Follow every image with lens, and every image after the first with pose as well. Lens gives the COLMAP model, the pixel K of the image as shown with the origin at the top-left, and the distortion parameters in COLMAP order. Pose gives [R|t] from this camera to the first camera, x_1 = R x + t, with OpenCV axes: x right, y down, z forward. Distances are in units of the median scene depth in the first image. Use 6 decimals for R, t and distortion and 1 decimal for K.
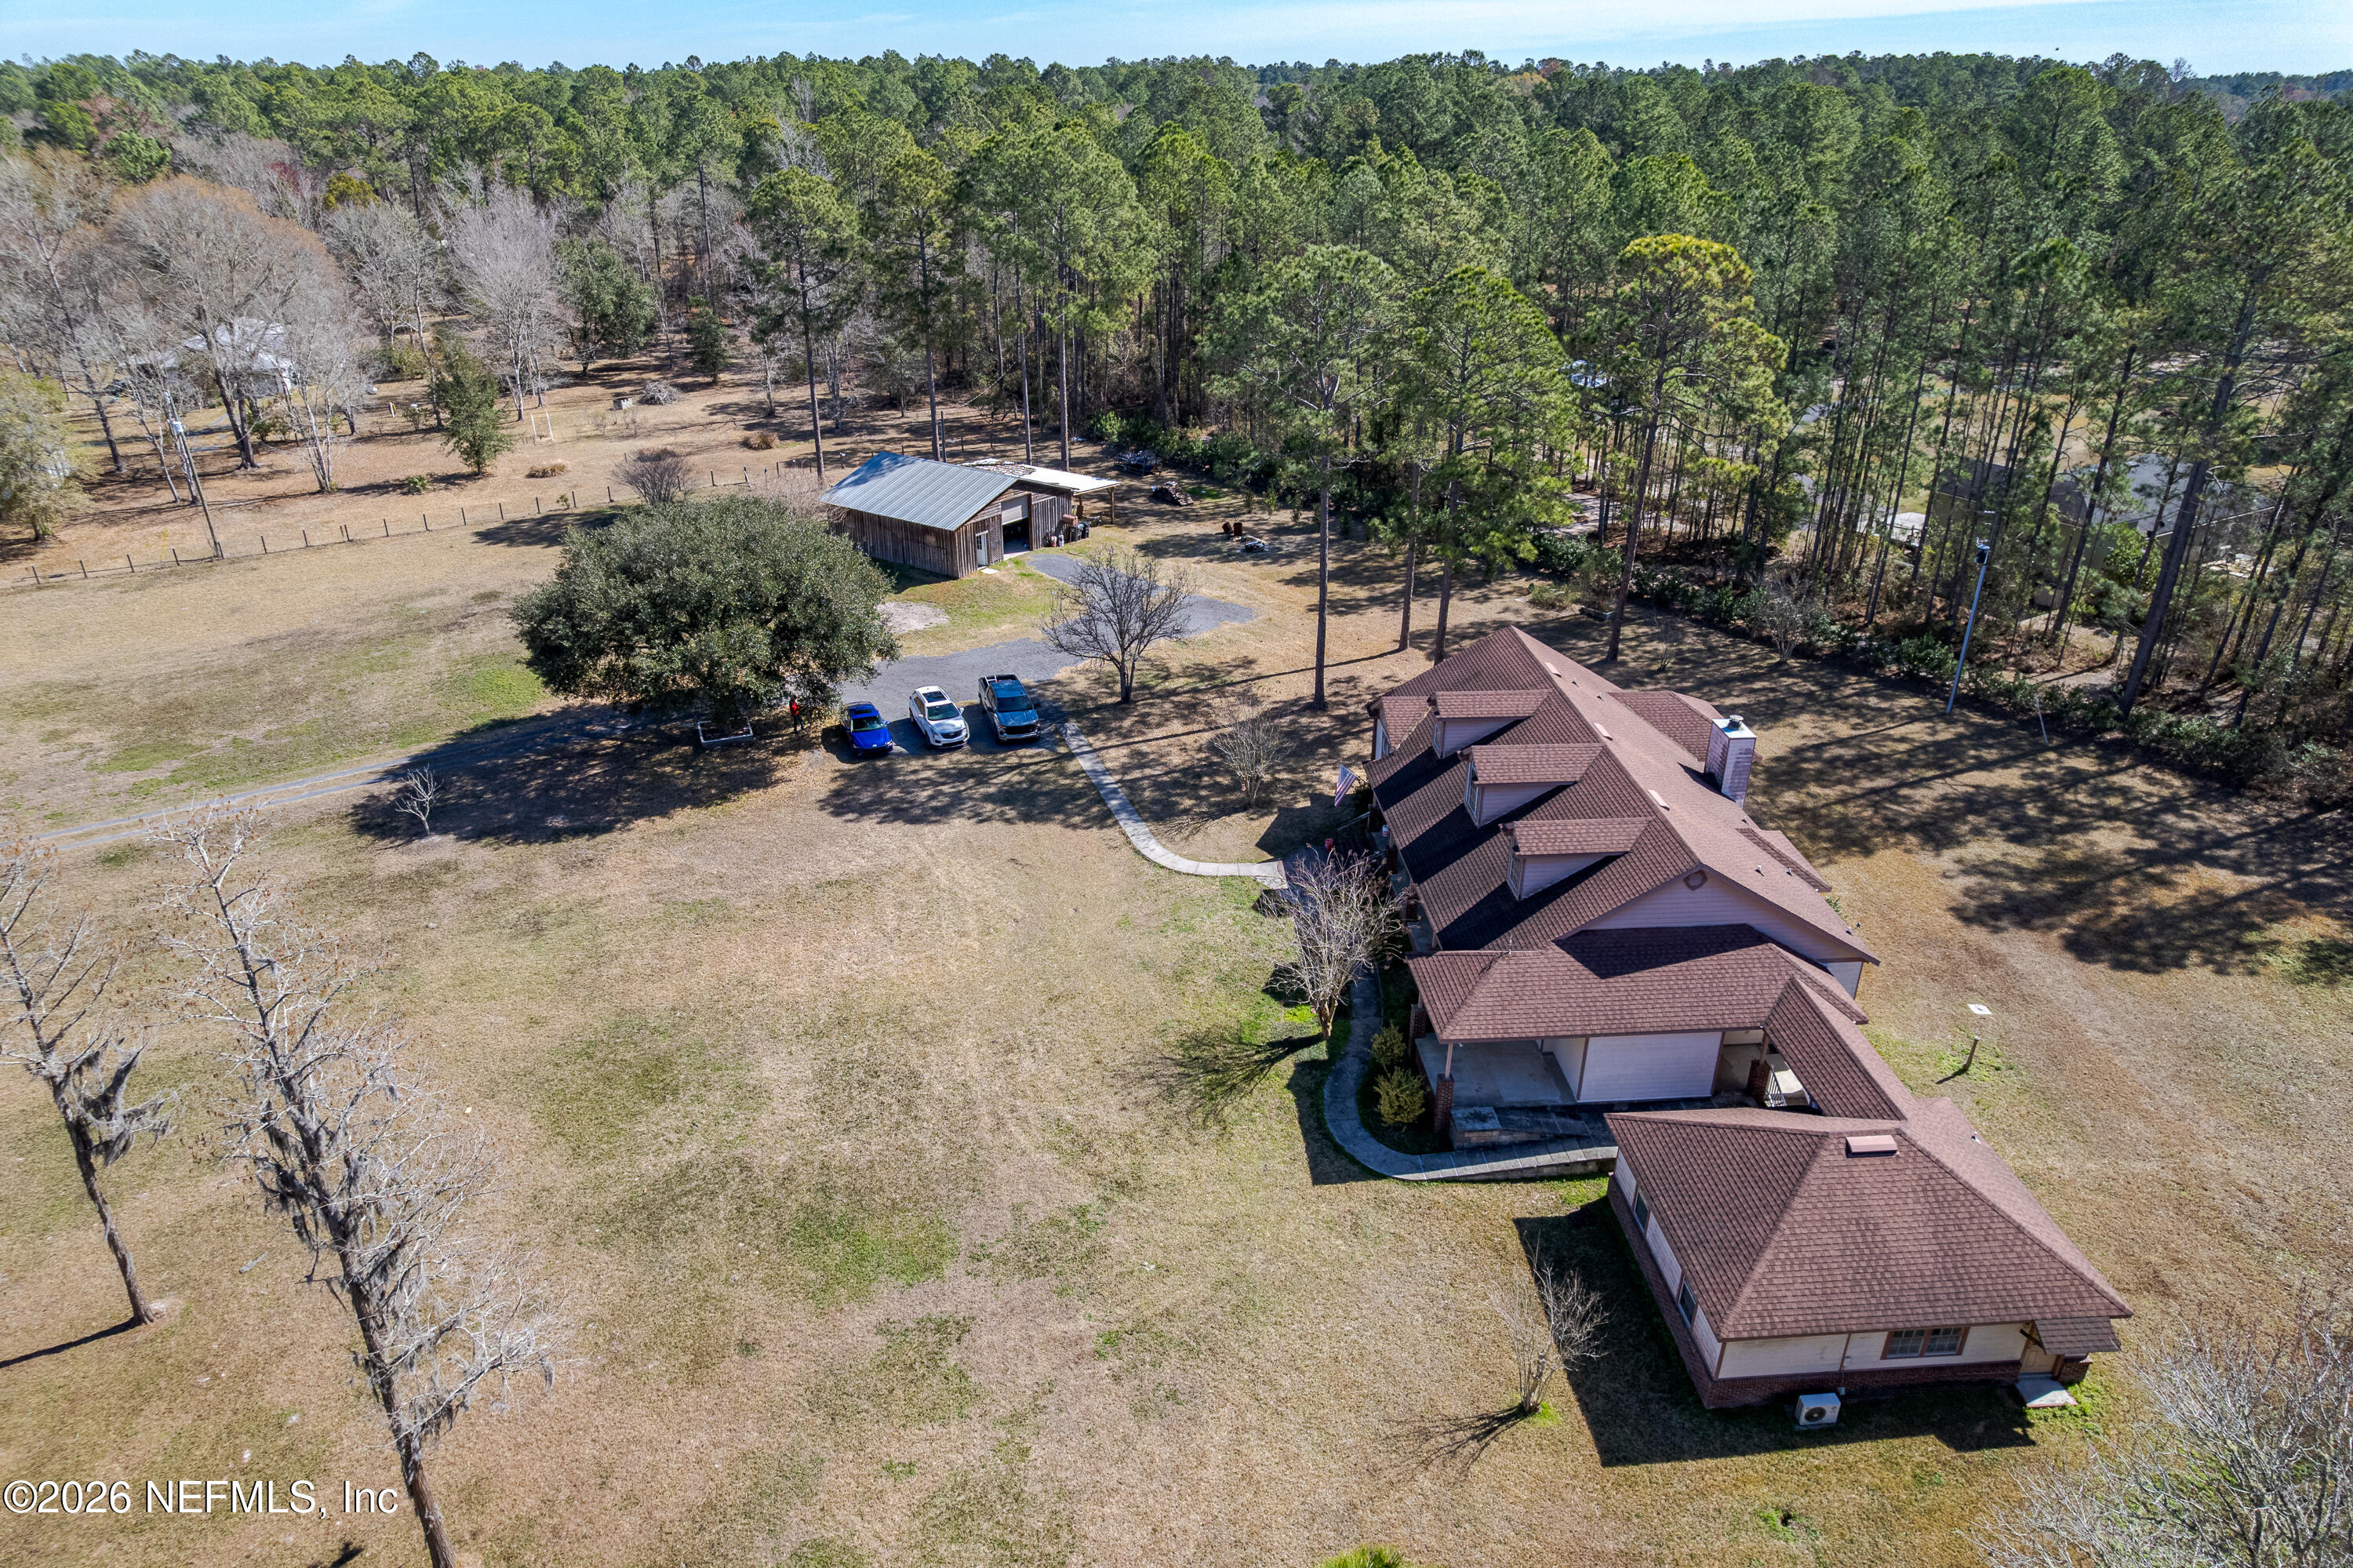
lens RADIAL K [[1503.1, 0, 1178.7], [0, 1503.1, 779.3], [0, 0, 1]] dist [-0.074041, 0.060412]
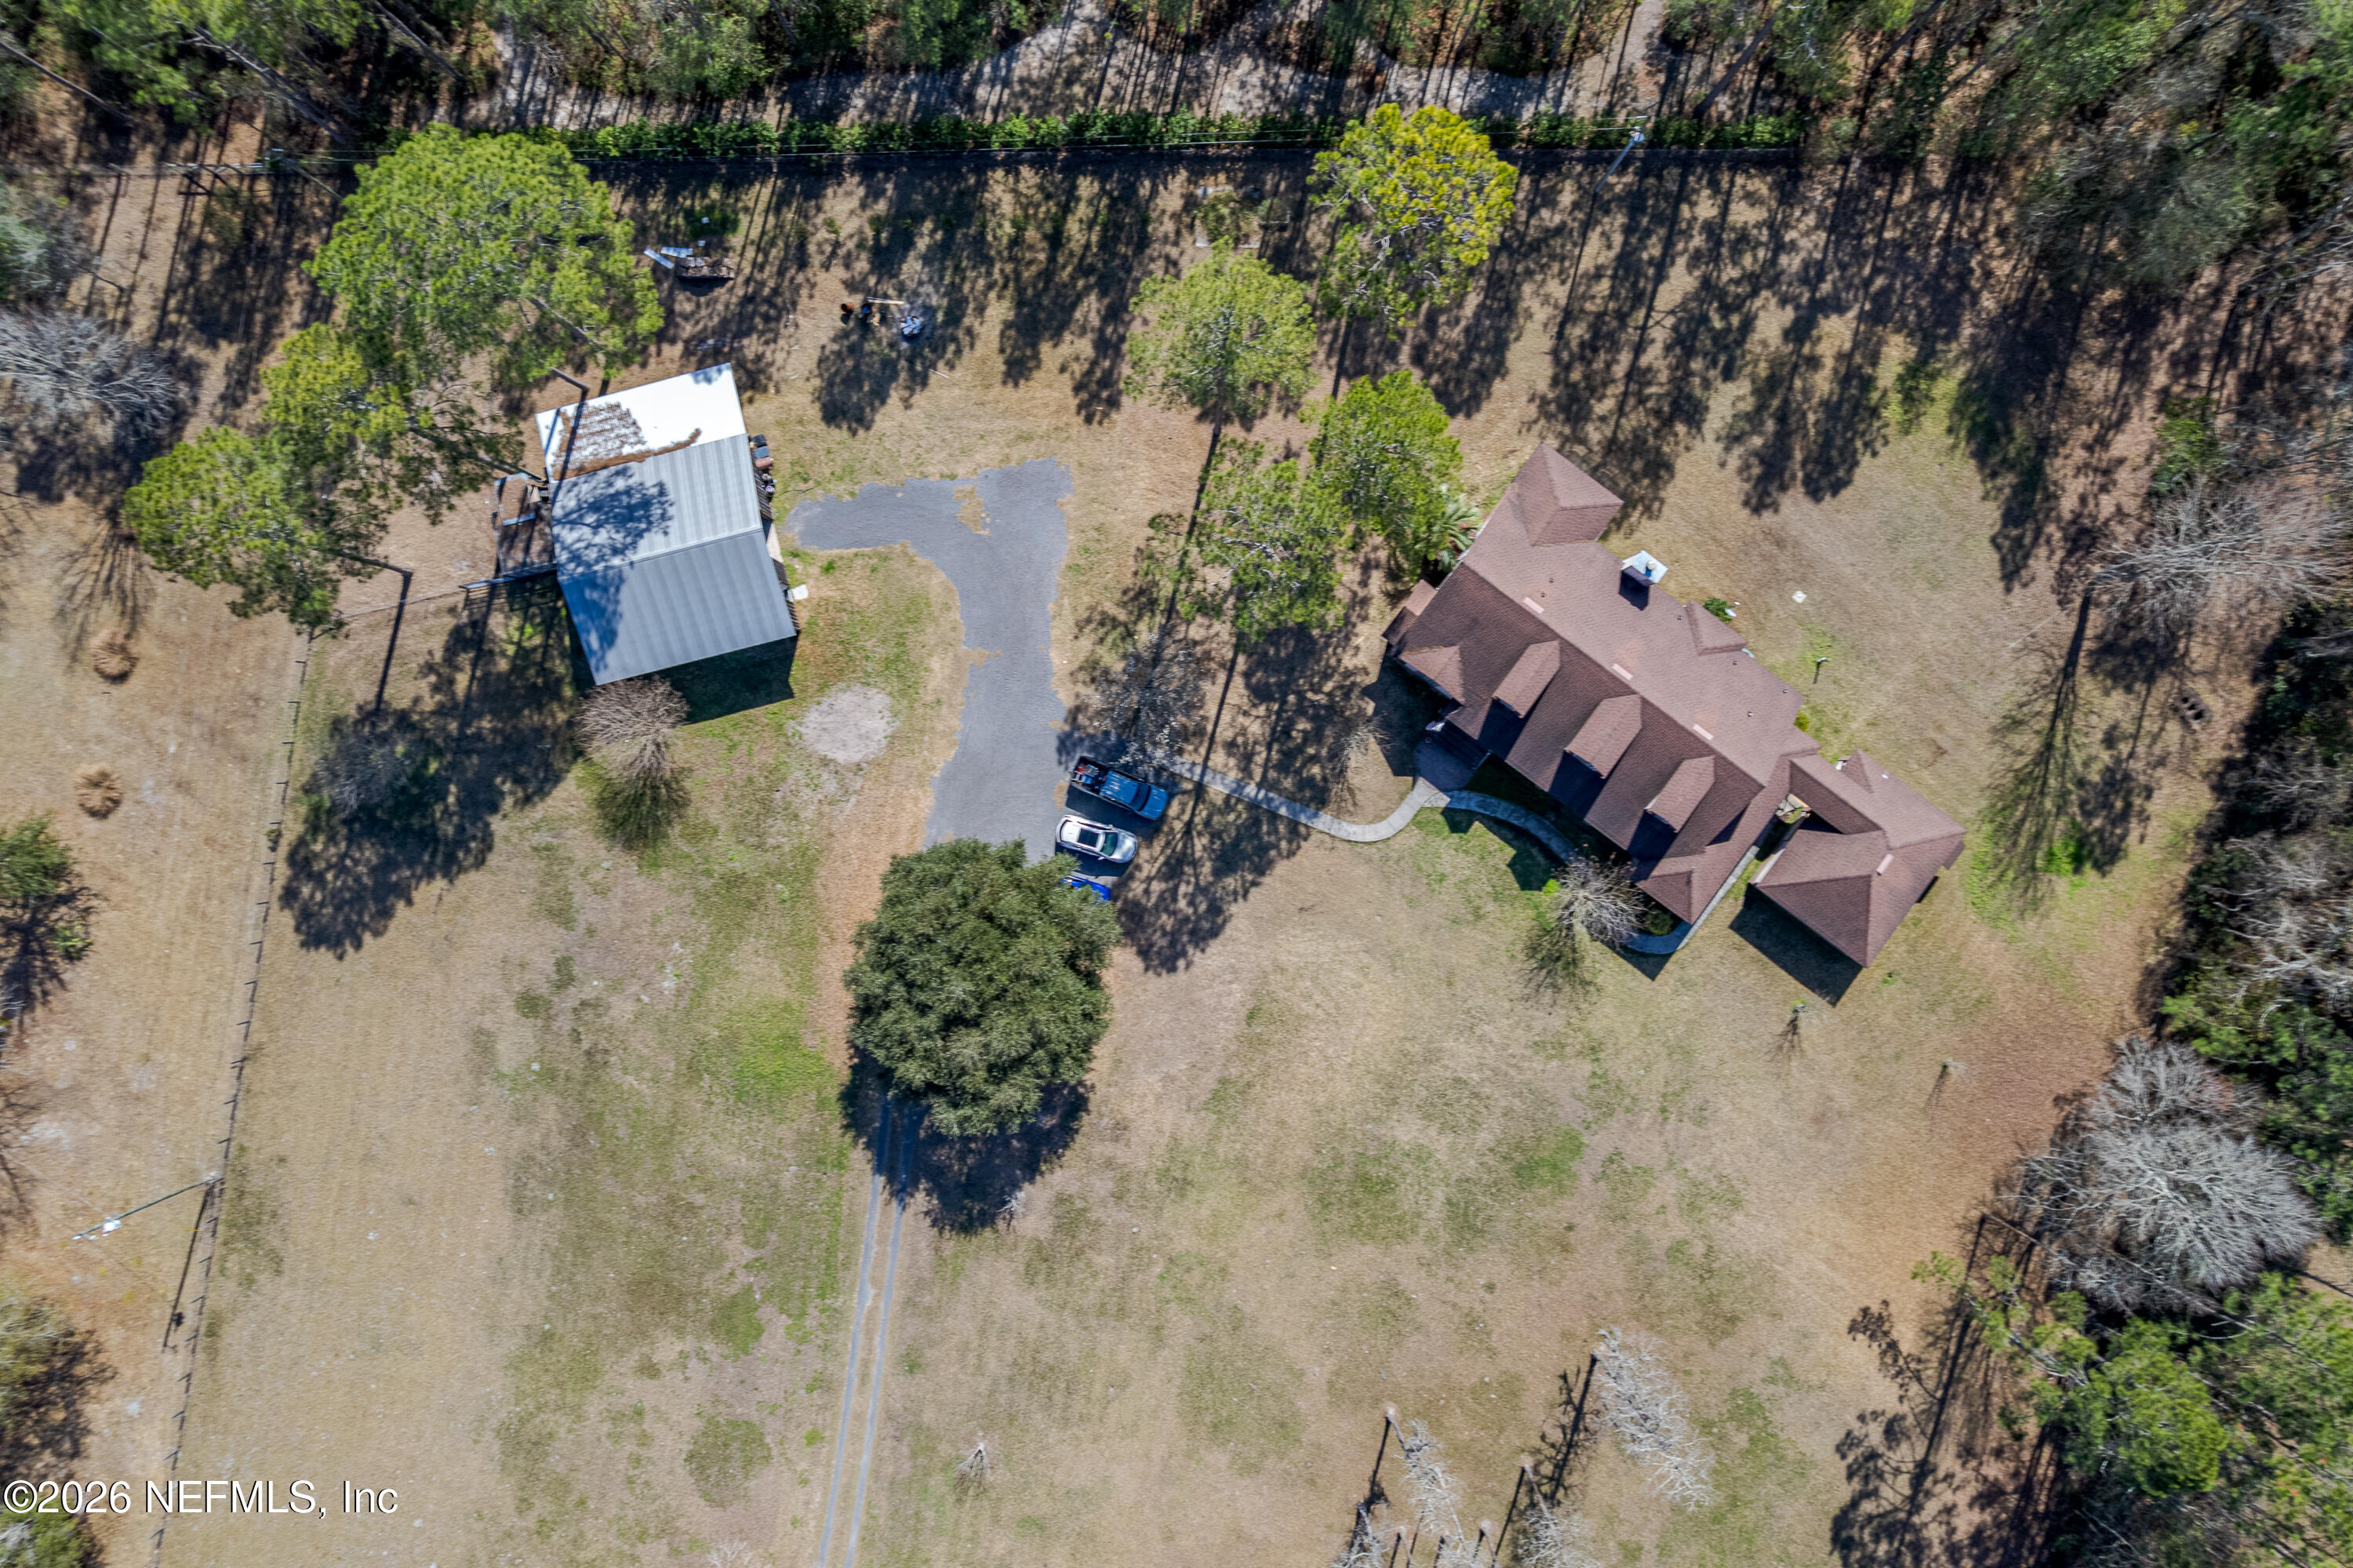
lens RADIAL K [[1503.1, 0, 1166.4], [0, 1503.1, 826.1], [0, 0, 1]] dist [-0.074041, 0.060412]
pose [[0.645729, -0.763263, -0.021515, -0.096549], [0.331424, 0.254782, 0.908430, -1.318144], [-0.687889, -0.593730, 0.417484, 0.489739]]
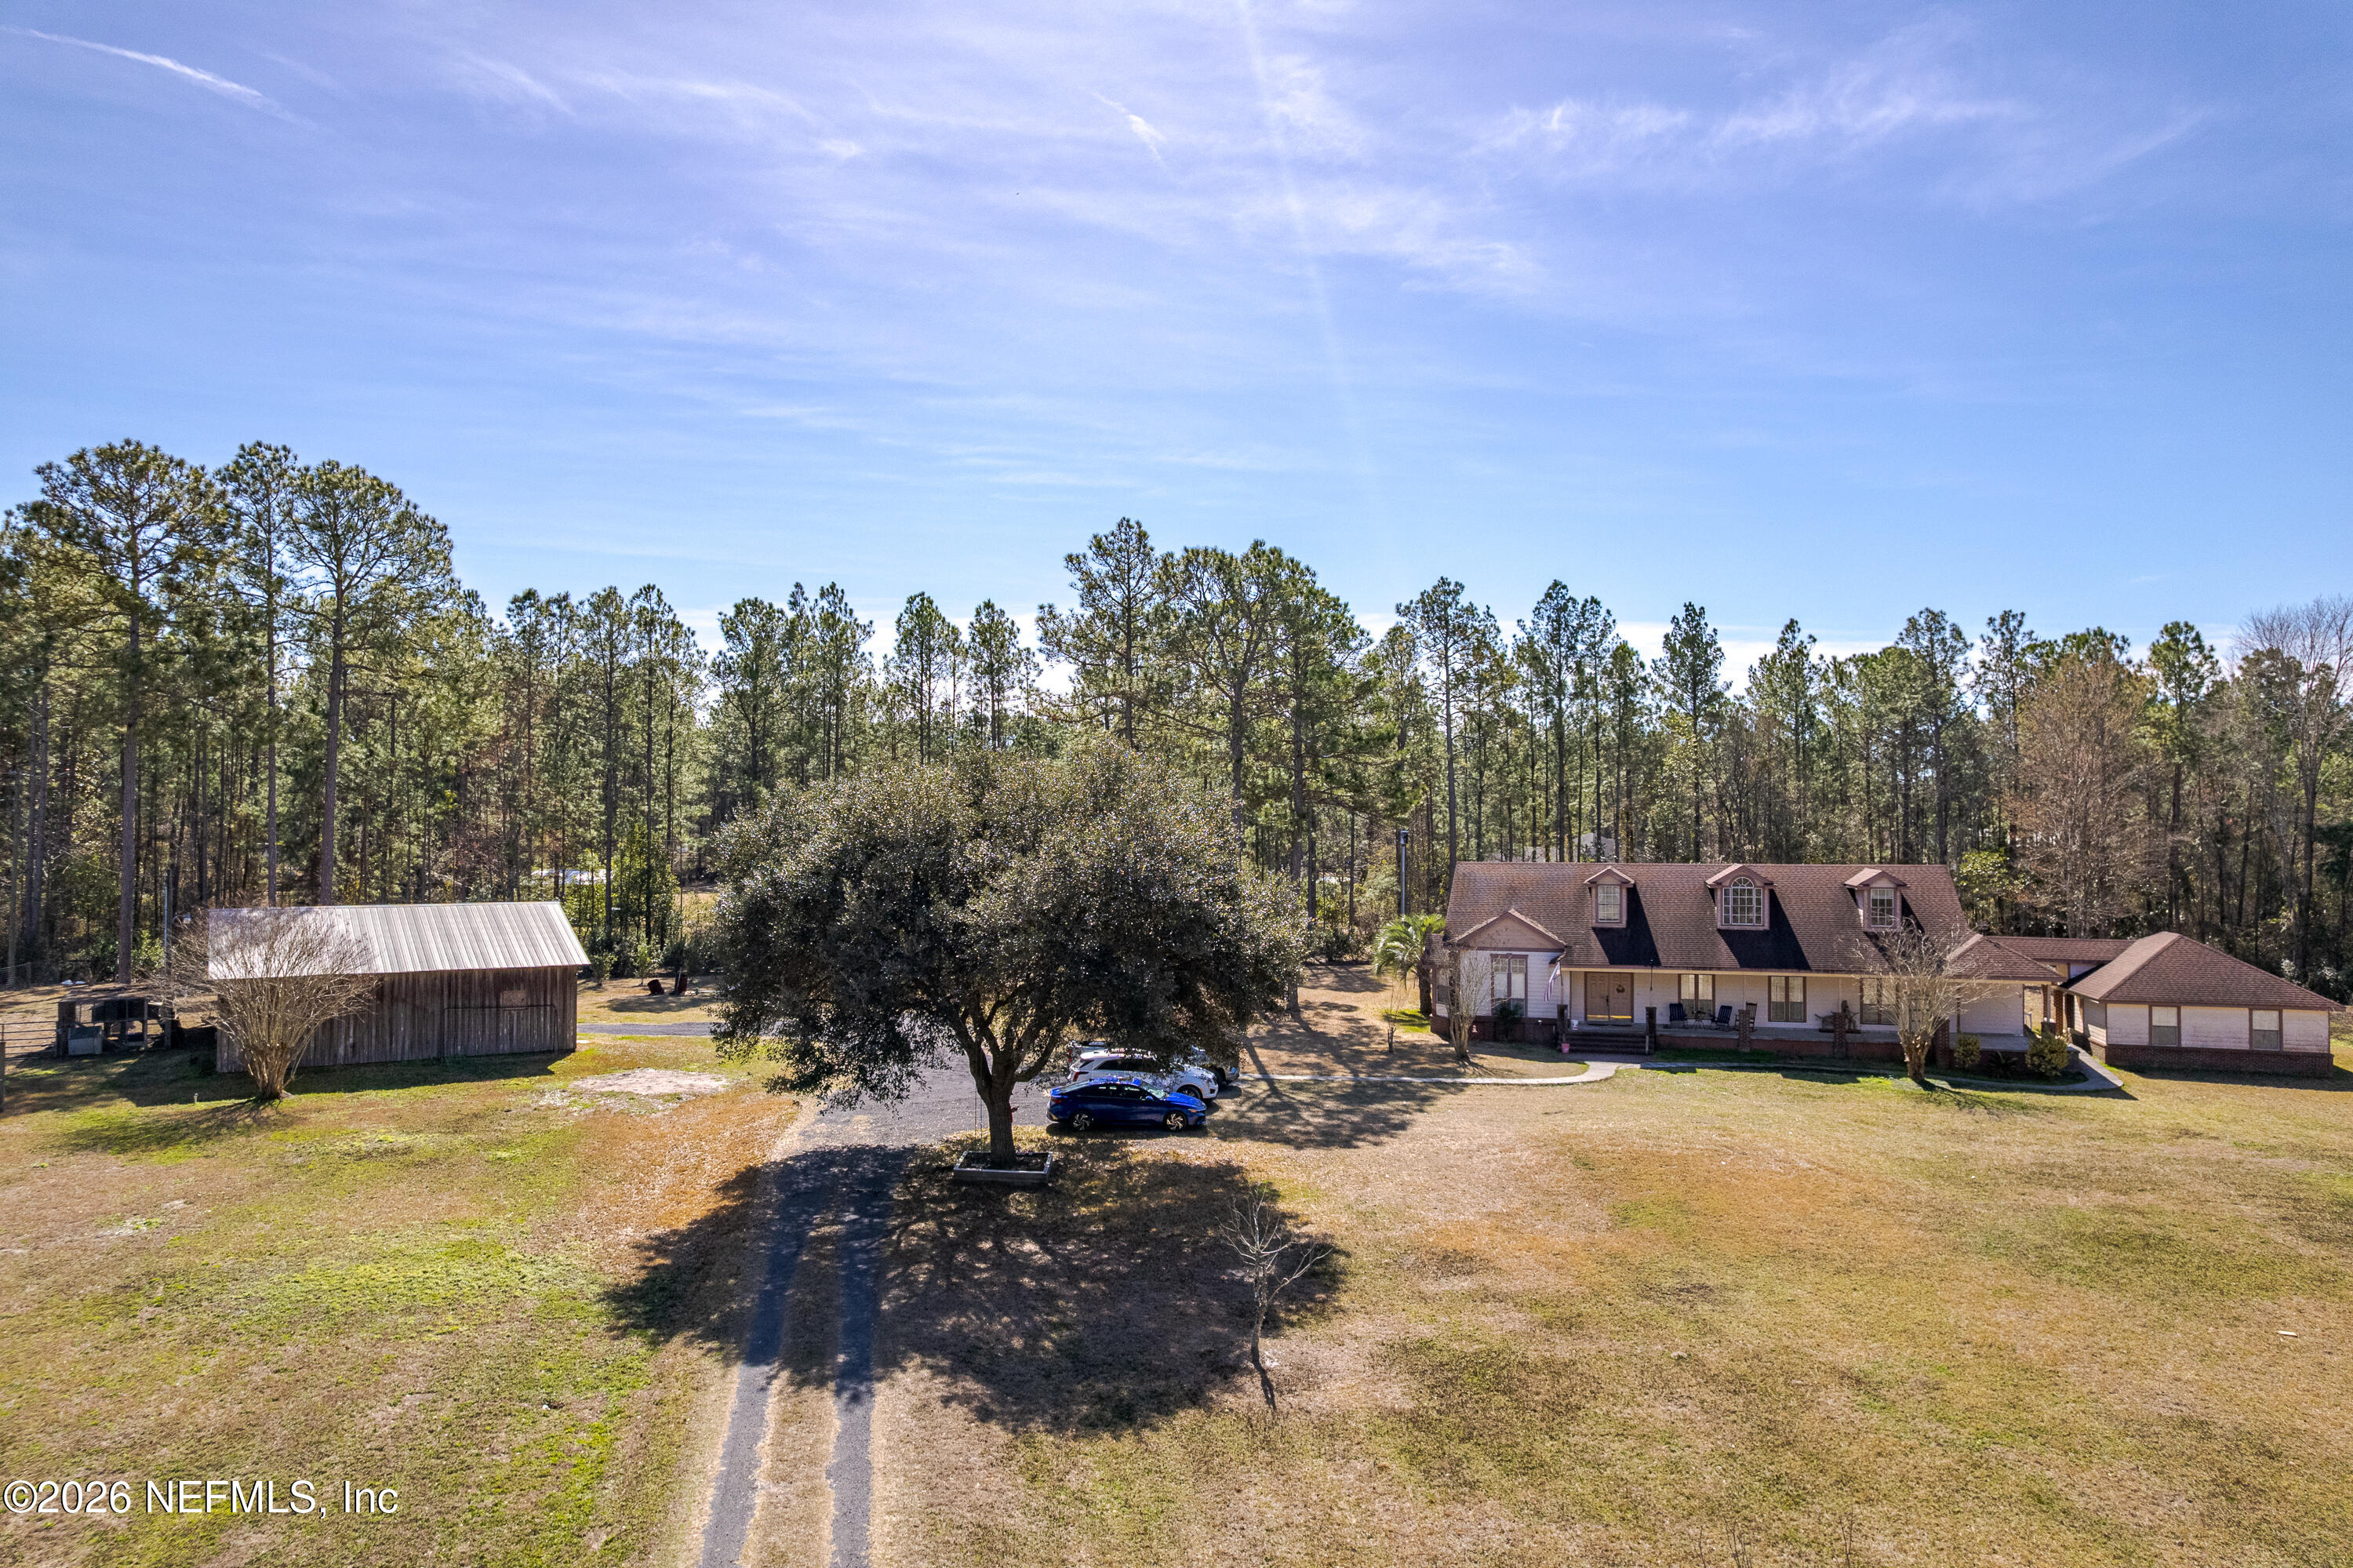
lens RADIAL K [[1503.1, 0, 1166.0], [0, 1503.1, 809.7], [0, 0, 1]] dist [-0.074041, 0.060412]
pose [[0.359967, 0.010340, 0.932908, -0.891272], [0.394747, 0.904335, -0.162338, -0.041997], [-0.845339, 0.426699, 0.321449, 0.804320]]
